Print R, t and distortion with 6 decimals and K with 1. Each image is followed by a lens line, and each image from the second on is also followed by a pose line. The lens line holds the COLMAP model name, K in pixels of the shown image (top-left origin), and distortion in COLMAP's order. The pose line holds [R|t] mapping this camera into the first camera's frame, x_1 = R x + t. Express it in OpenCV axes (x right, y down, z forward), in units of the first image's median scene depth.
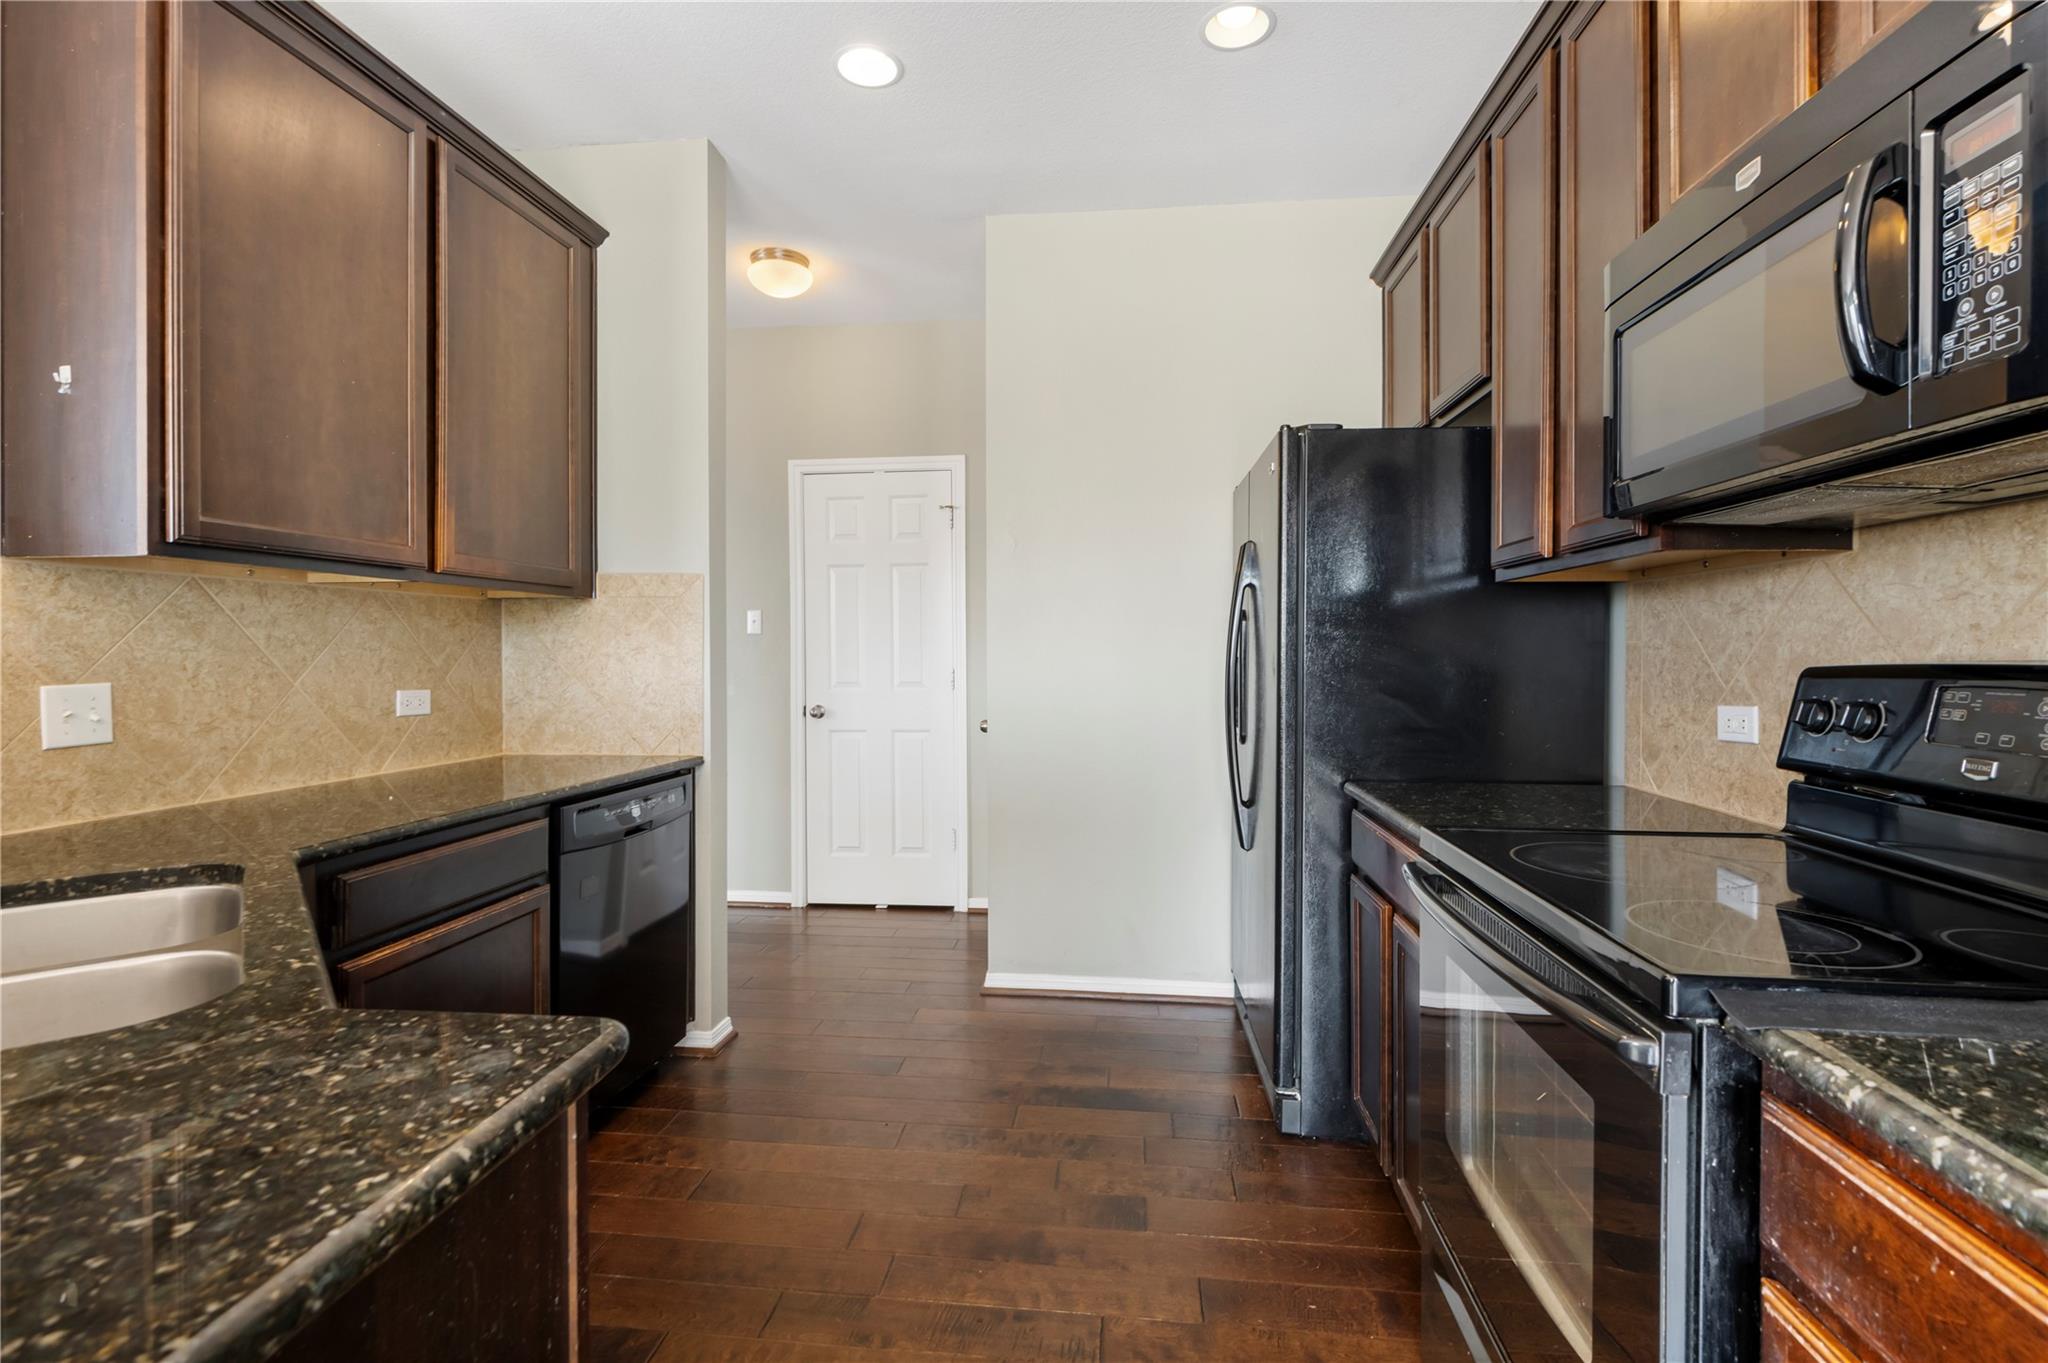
lens RADIAL K [[958.8, 0, 1016.9], [0, 958.8, 655.3], [0, 0, 1]] dist [0.010123, -0.004991]
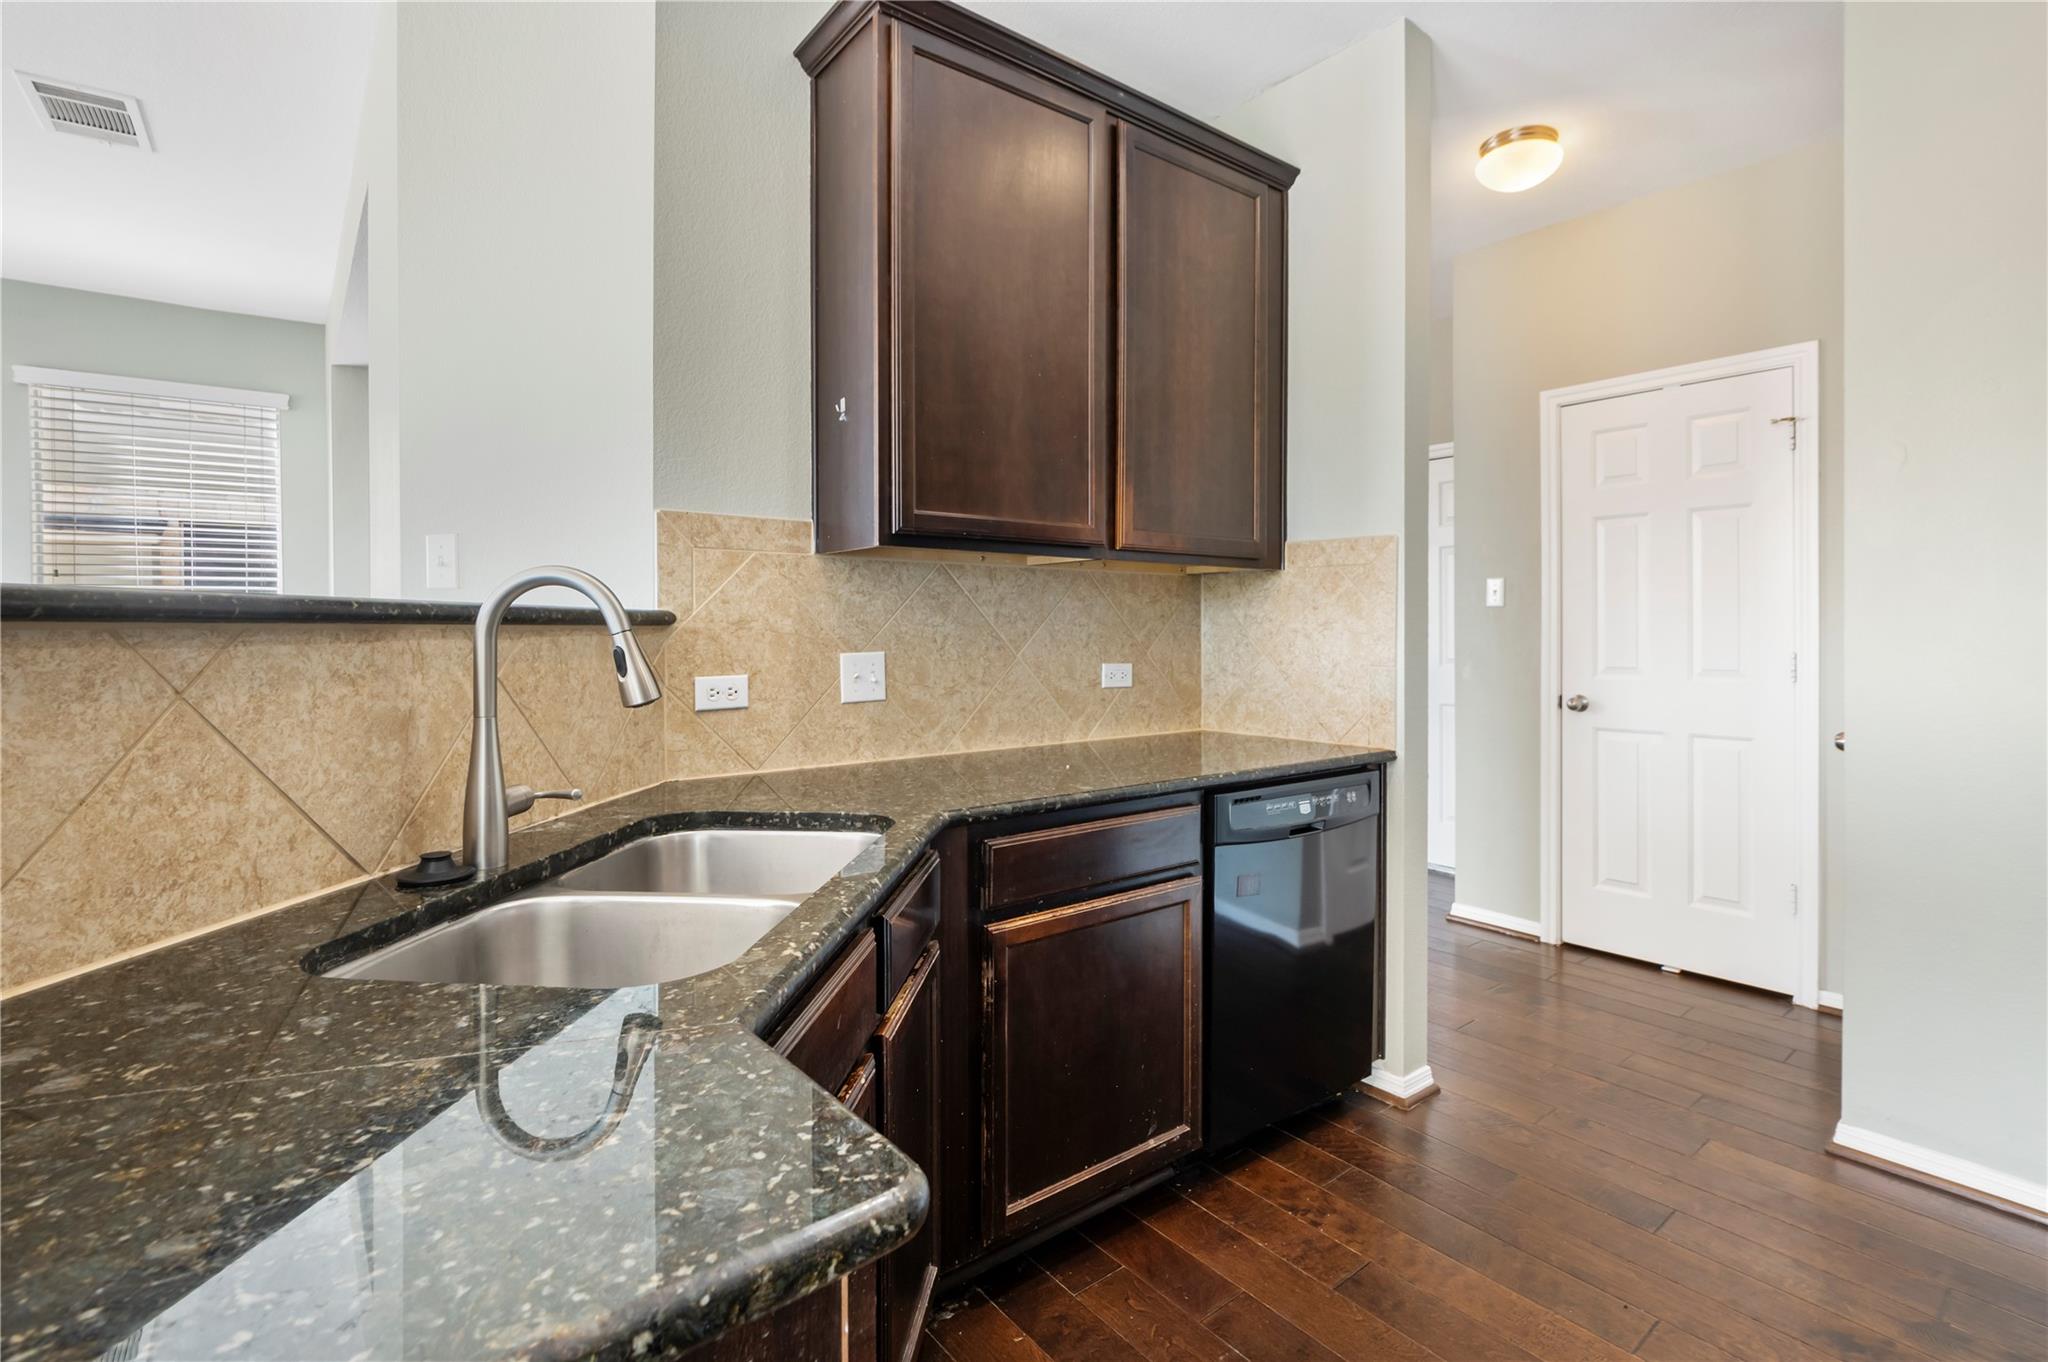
lens RADIAL K [[958.8, 0, 1010.7], [0, 958.8, 635.2], [0, 0, 1]] dist [0.010123, -0.004991]
pose [[0.711180, 0.006515, -0.702980, 0.033923], [-0.003945, 0.999978, 0.005276, 0.000084], [0.702999, -0.000979, 0.711190, 0.195211]]
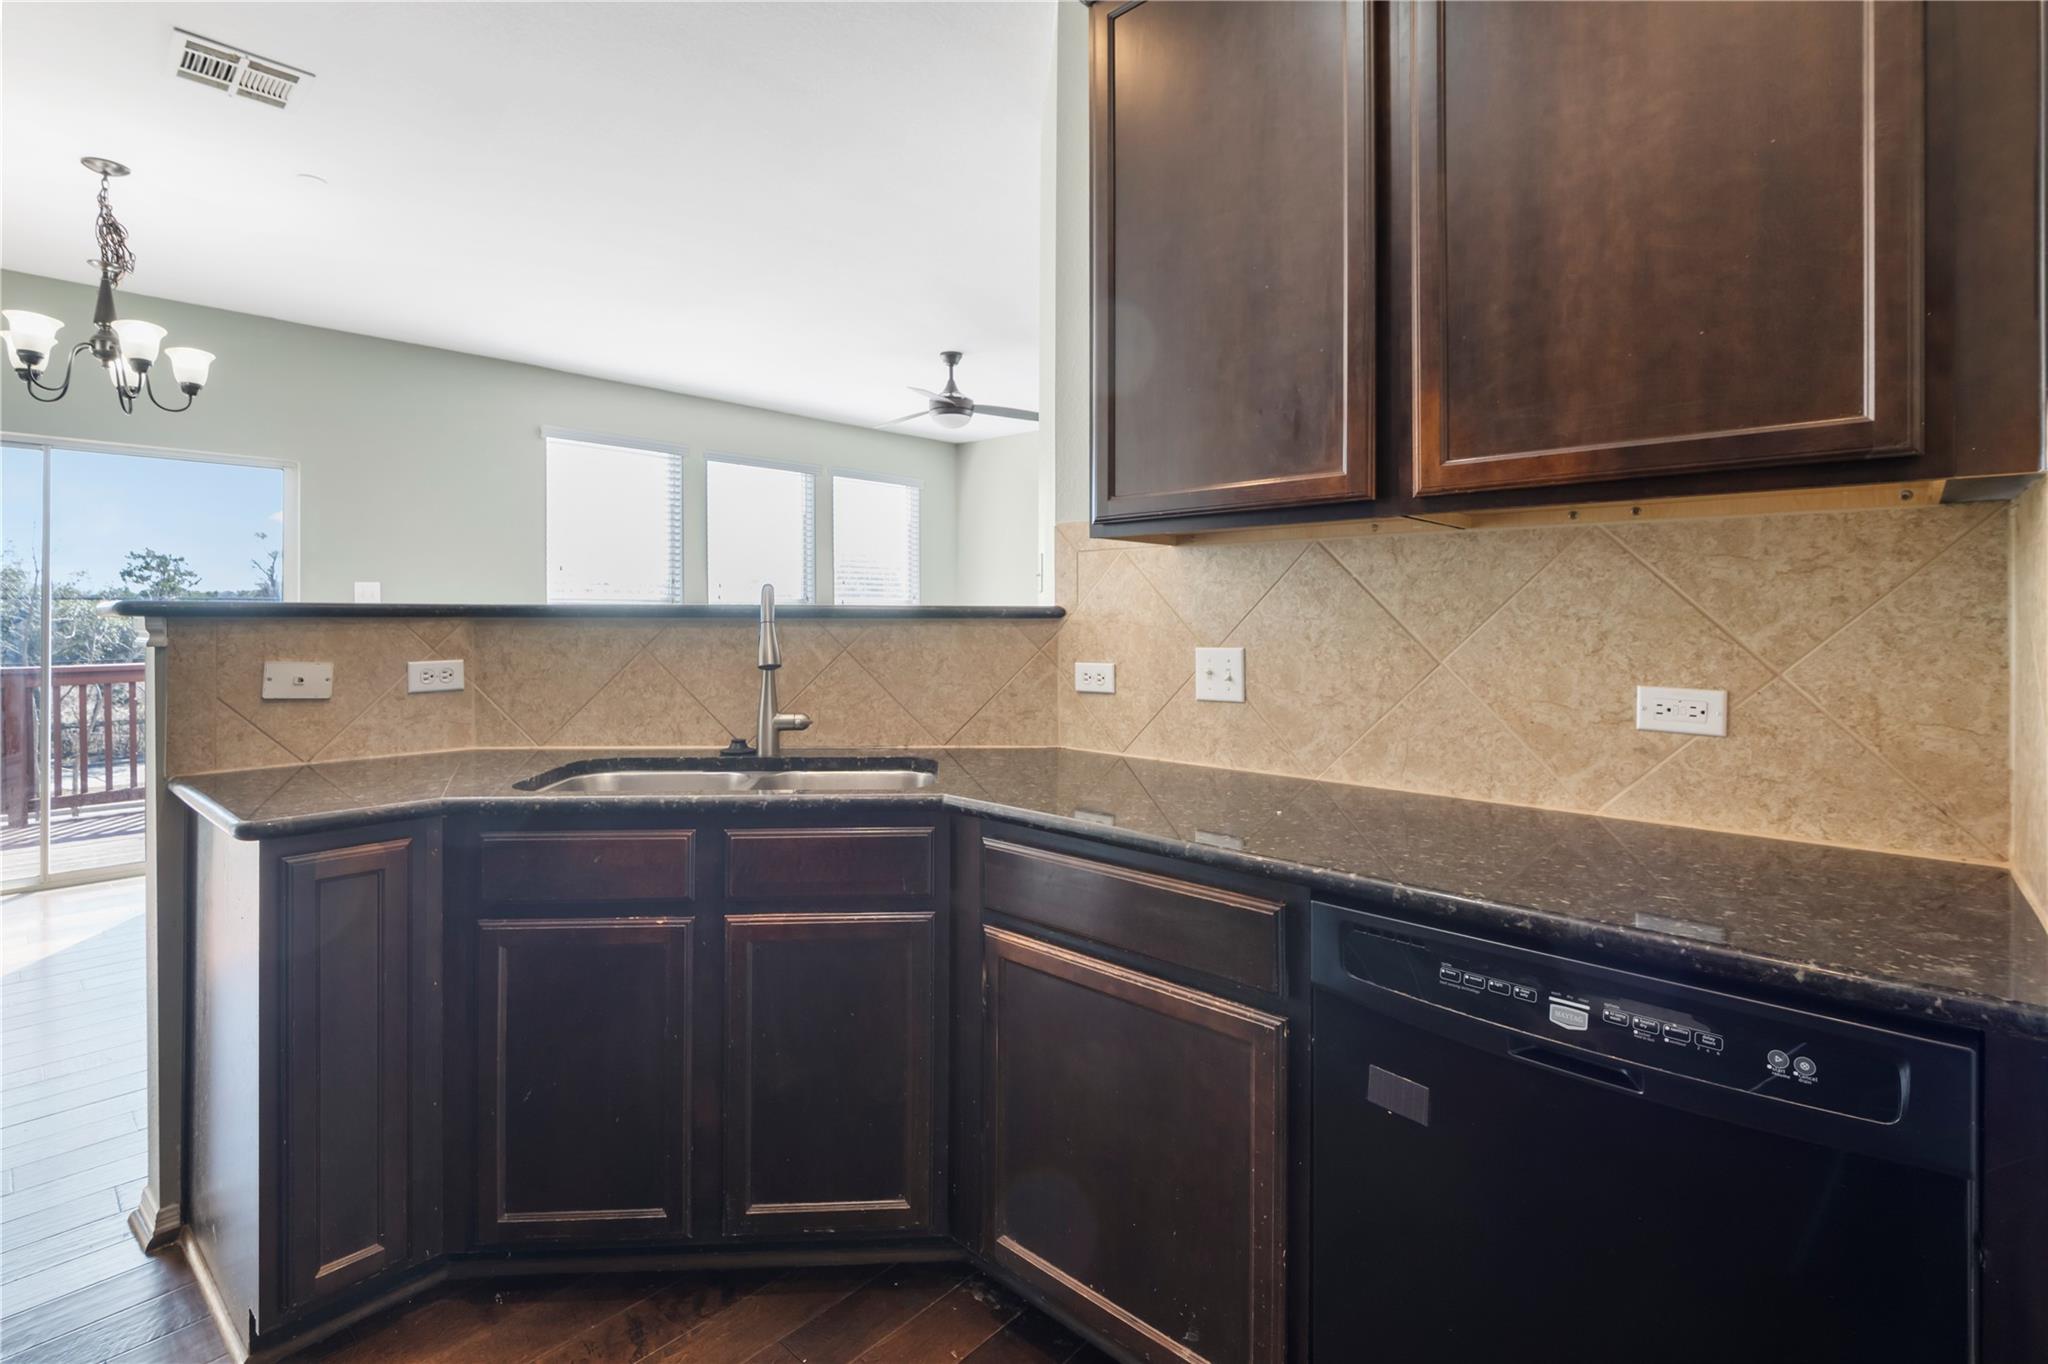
lens RADIAL K [[958.8, 0, 1001.9], [0, 958.8, 608.0], [0, 0, 1]] dist [0.010123, -0.004991]
pose [[-0.587918, -0.005232, -0.808904, 0.085799], [-0.002900, 0.999986, -0.004360, -0.009176], [0.808916, -0.000218, -0.587925, 1.166556]]
